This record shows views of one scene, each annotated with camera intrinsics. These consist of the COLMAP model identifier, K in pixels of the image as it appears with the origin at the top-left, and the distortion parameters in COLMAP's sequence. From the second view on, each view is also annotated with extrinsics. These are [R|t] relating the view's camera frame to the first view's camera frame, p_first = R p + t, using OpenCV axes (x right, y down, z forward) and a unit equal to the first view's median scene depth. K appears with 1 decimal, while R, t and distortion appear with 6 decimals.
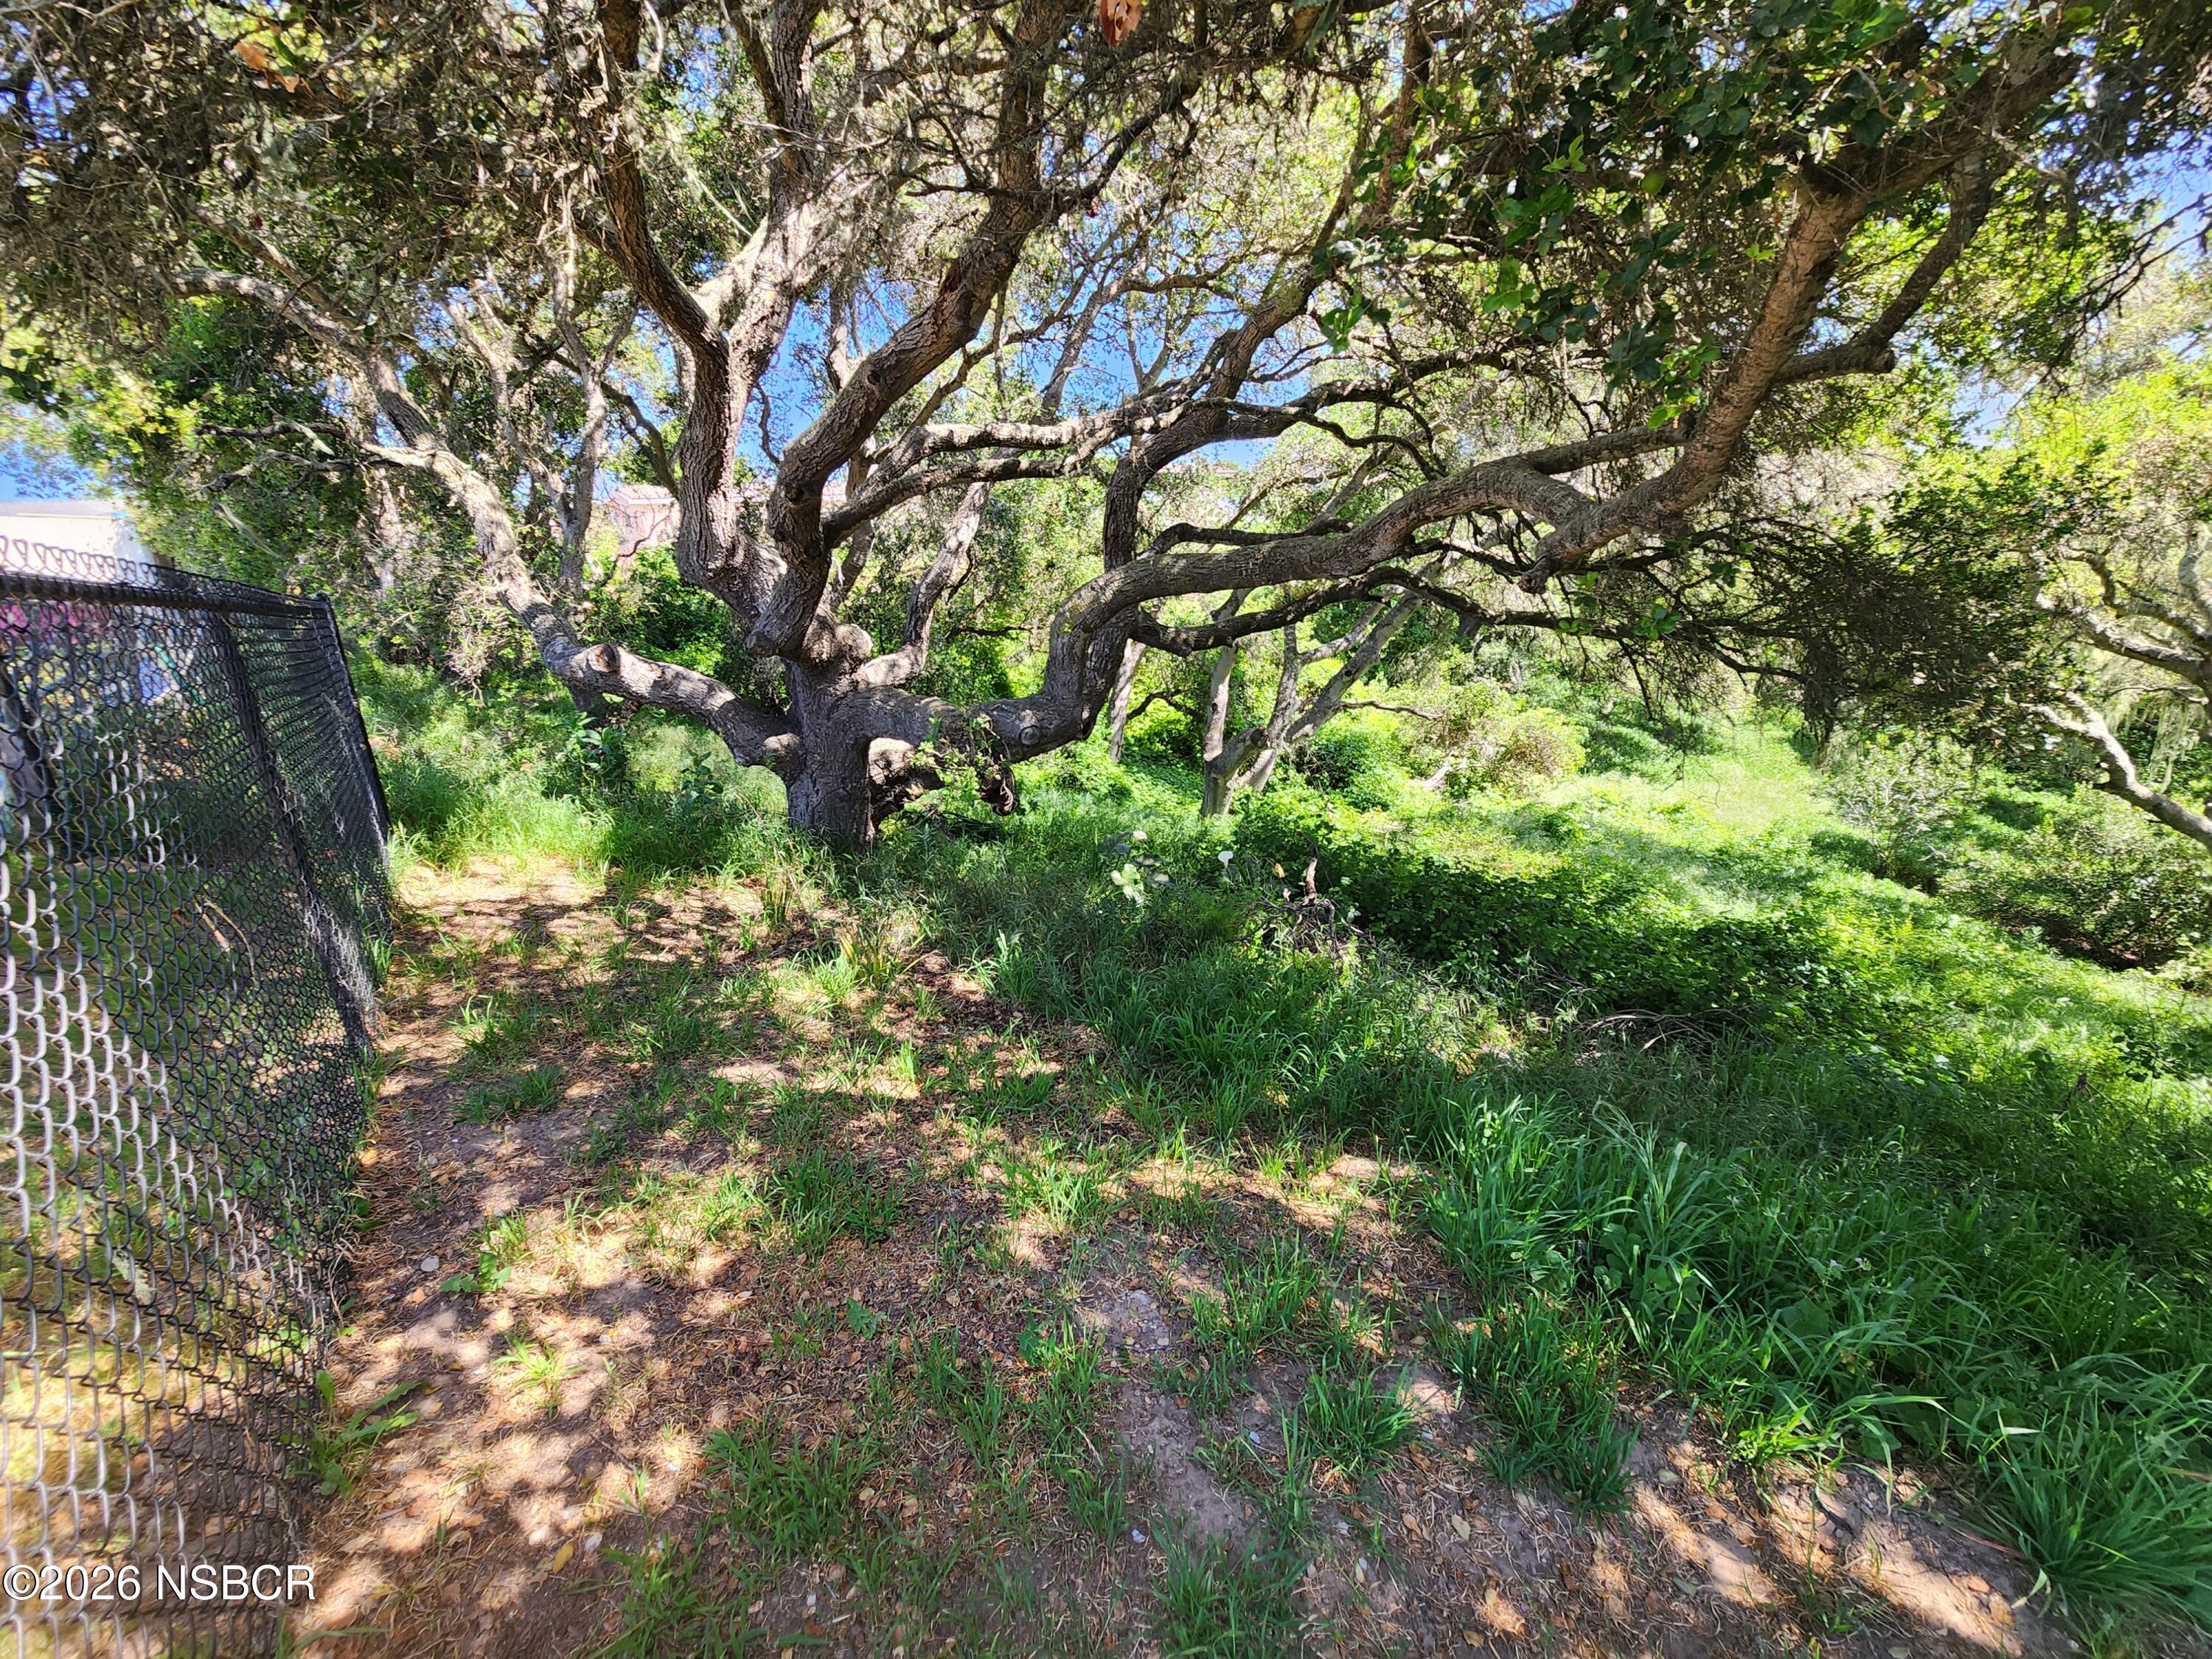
lens RADIAL K [[891.7, 0, 1117.9], [0, 891.7, 828.7], [0, 0, 1]] dist [-0.002379, -0.000759]
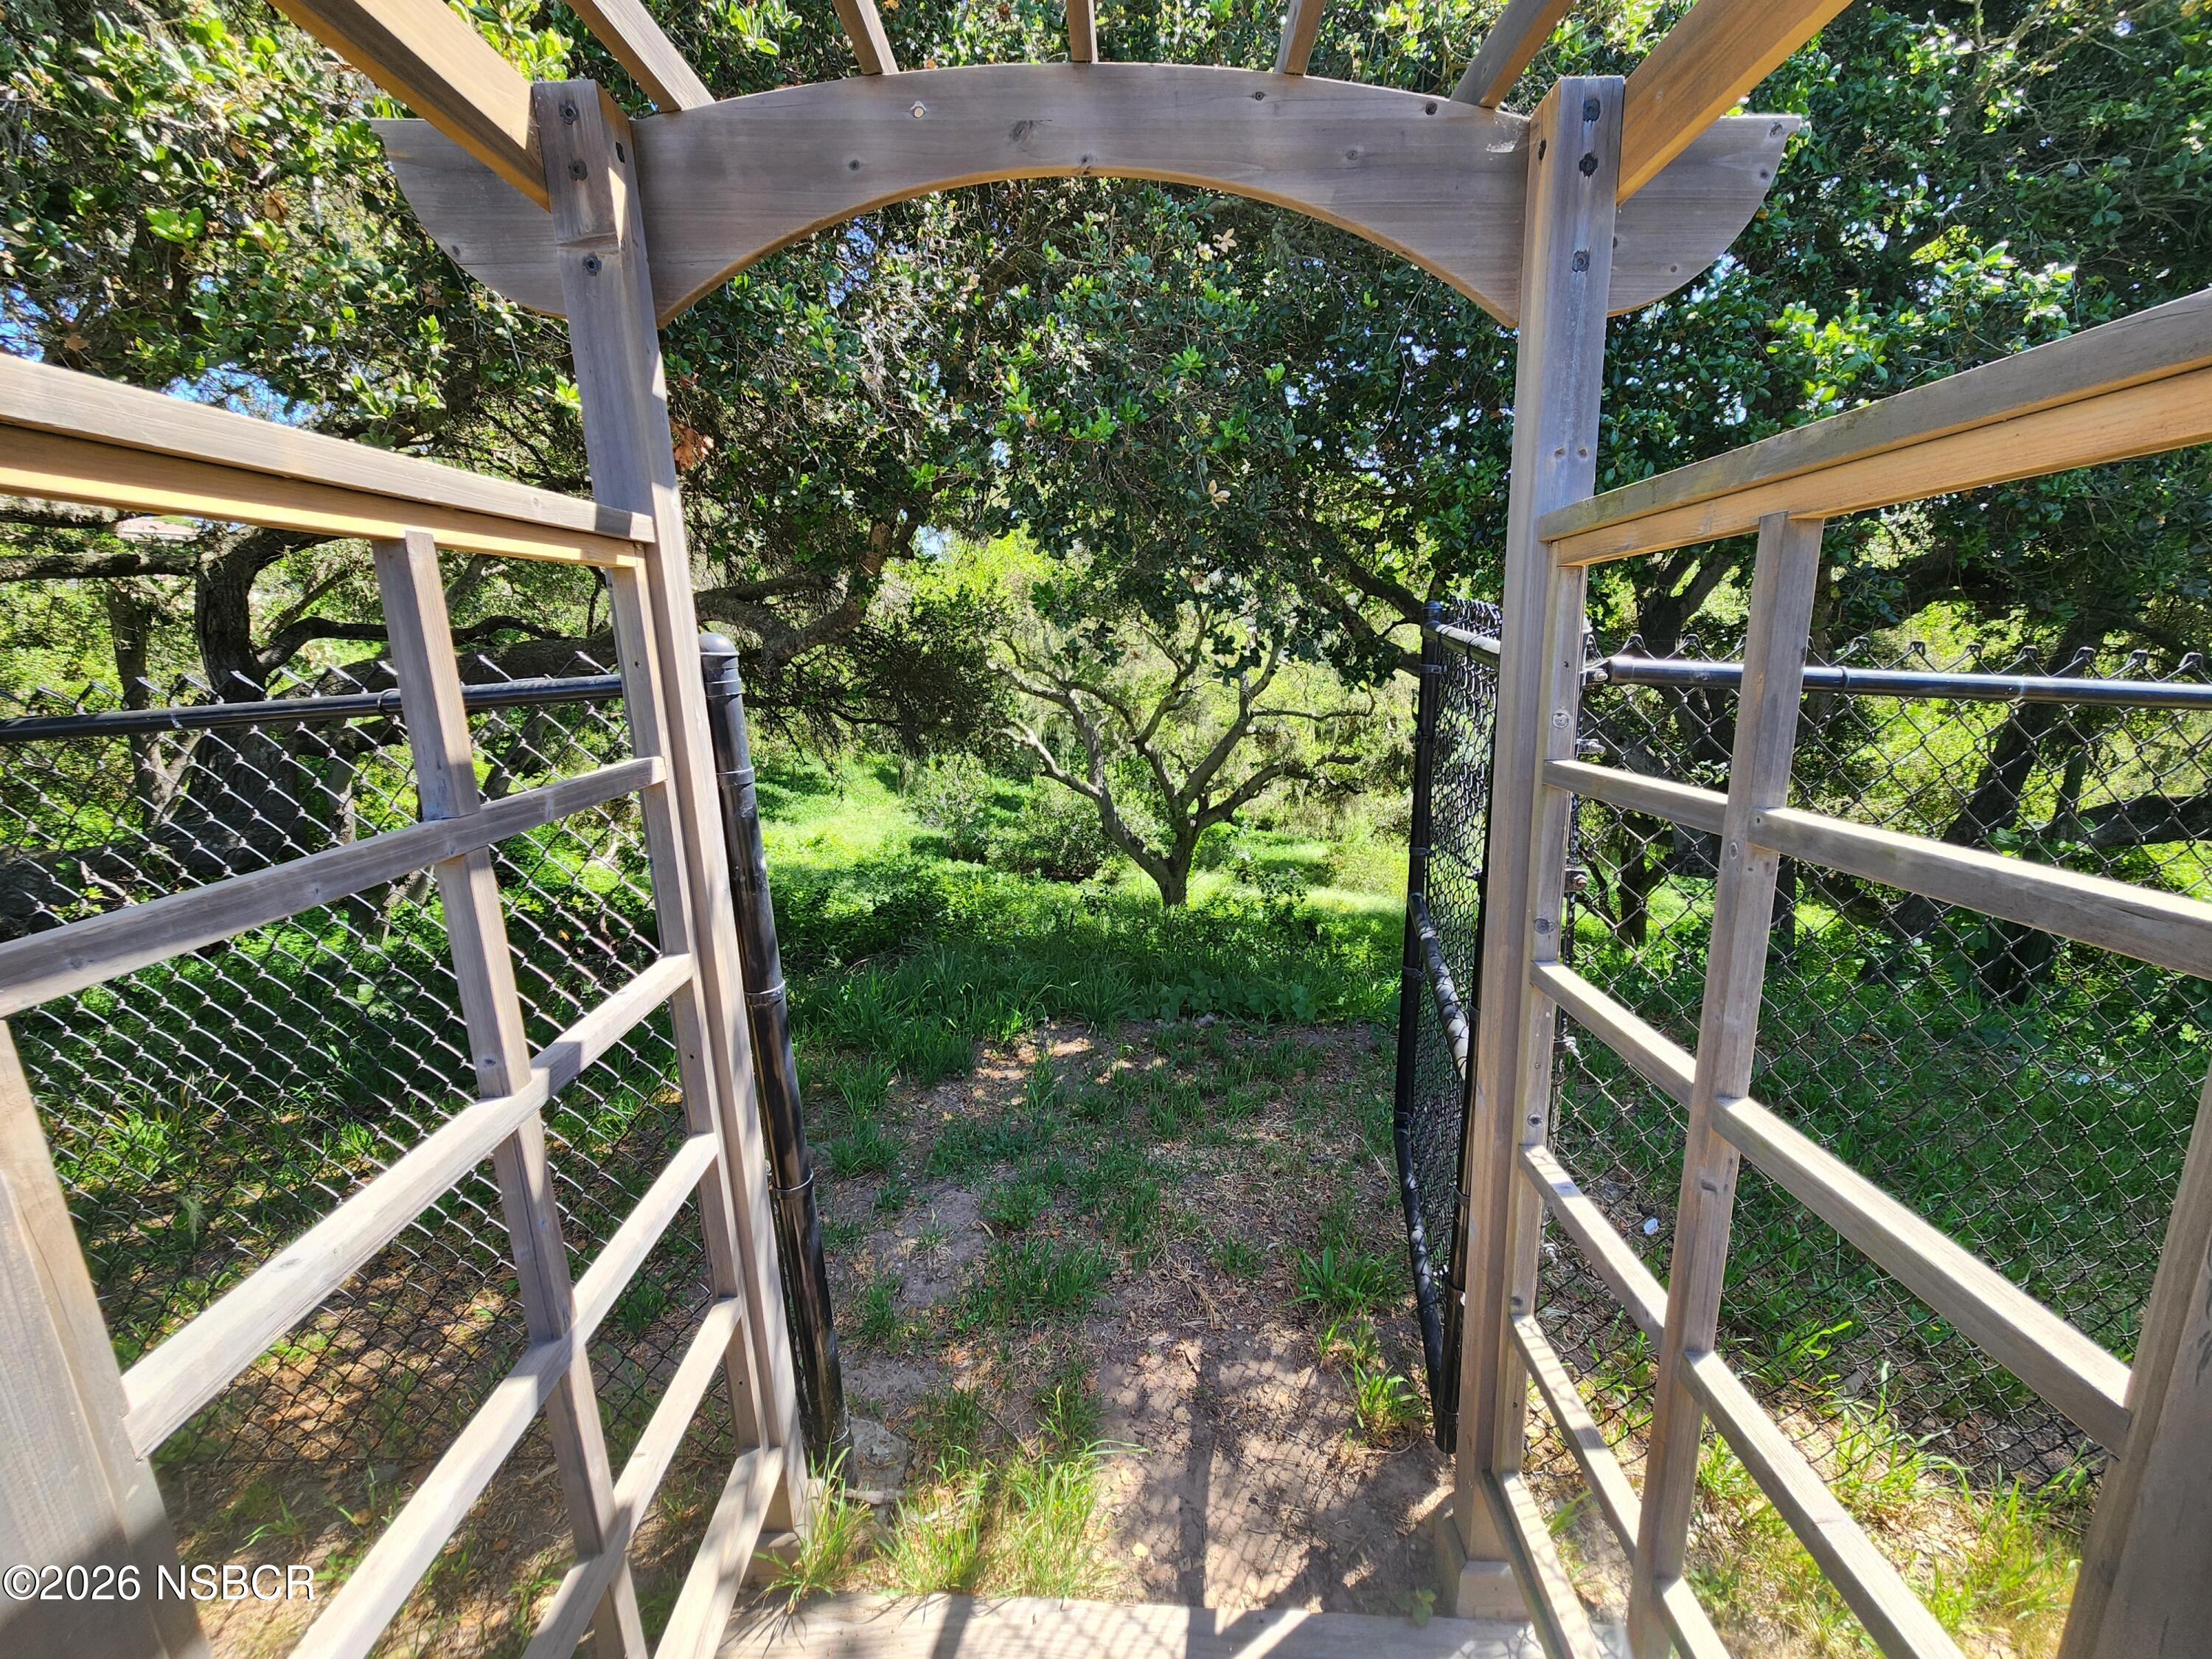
lens RADIAL K [[891.7, 0, 1107.5], [0, 891.7, 831.0], [0, 0, 1]] dist [-0.002379, -0.000759]
pose [[0.603075, -0.180447, 0.777006, -0.103909], [0.241381, 0.969692, 0.037847, 0.018180], [-0.760286, 0.164730, 0.628354, -0.093363]]
